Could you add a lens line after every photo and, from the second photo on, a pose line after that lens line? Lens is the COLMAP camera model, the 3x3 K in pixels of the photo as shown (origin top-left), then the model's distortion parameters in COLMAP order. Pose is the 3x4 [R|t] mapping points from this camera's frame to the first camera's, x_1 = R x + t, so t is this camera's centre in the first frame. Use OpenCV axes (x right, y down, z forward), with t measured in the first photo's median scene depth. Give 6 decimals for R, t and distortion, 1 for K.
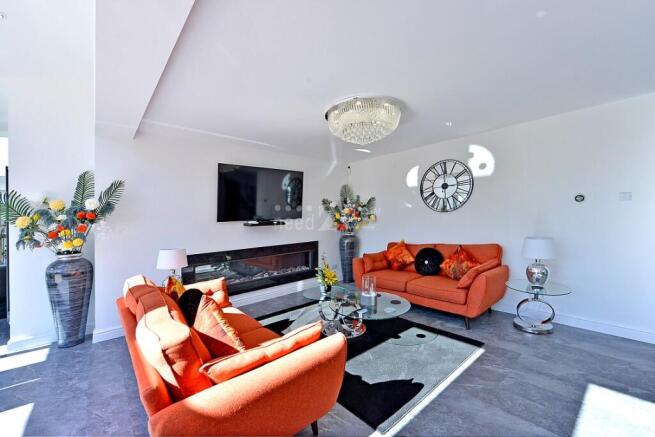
lens RADIAL K [[259.0, 0, 327.5], [0, 259.0, 218.5], [0, 0, 1]] dist [-0.000840, -0.000085]
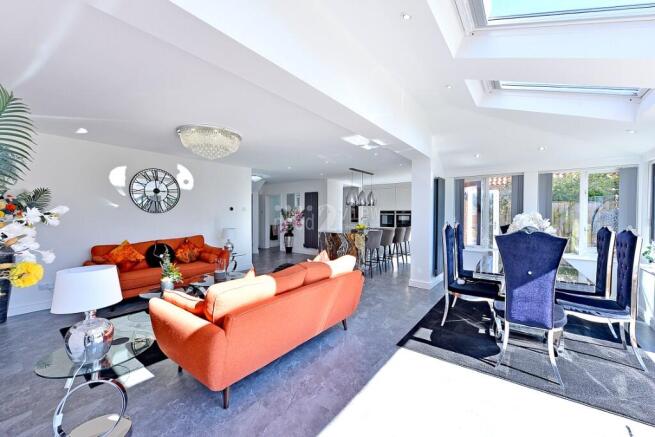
lens RADIAL K [[259.0, 0, 327.5], [0, 259.0, 218.5], [0, 0, 1]] dist [-0.000840, -0.000085]
pose [[-0.191973, -0.001613, 0.981399, -0.860900], [-0.004218, 0.999991, 0.000819, -0.004218], [-0.981391, -0.003982, -0.191978, 0.460565]]
